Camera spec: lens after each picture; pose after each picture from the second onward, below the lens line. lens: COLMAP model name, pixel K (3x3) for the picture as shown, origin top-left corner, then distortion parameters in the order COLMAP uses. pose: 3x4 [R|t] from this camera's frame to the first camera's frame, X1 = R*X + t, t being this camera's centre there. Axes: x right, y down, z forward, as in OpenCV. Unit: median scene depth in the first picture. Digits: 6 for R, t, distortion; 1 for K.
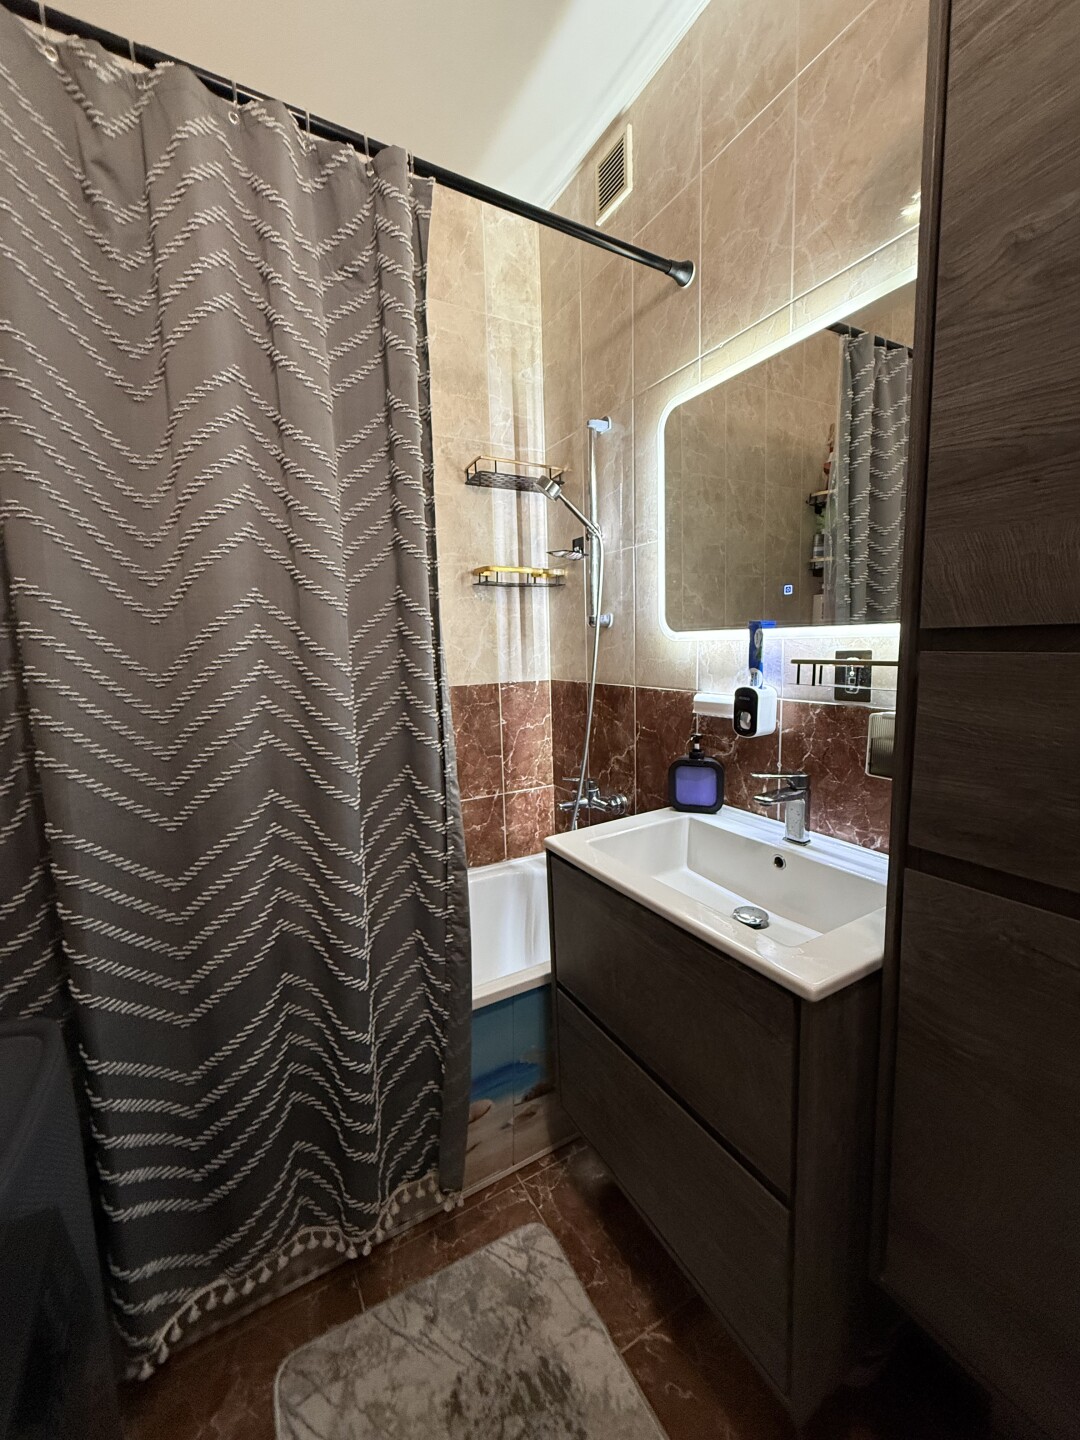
lens RADIAL K [[571.6, 0, 543.9], [0, 571.6, 716.0], [0, 0, 1]] dist [0.000272, 0.000226]
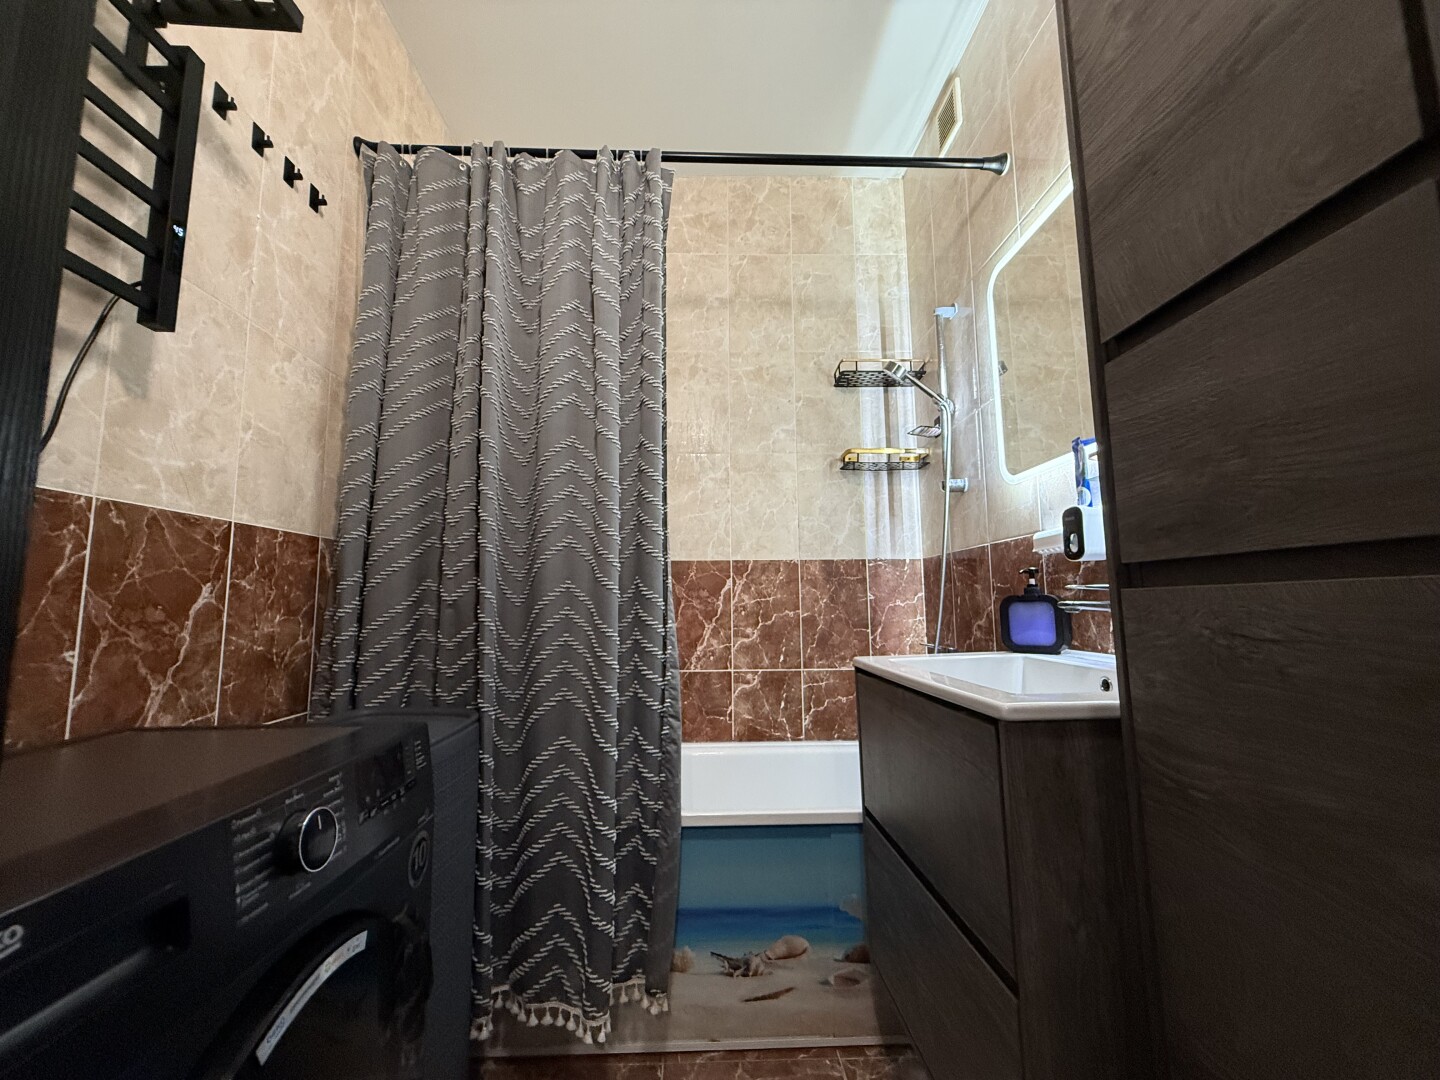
lens RADIAL K [[571.6, 0, 715.9], [0, 571.6, 540.9], [0, 0, 1]] dist [0.000272, 0.000226]
pose [[0.883398, -0.034812, -0.467329, 0.177017], [-0.072053, 0.975289, -0.208854, 0.156261], [0.463051, 0.218173, 0.859060, -0.042503]]
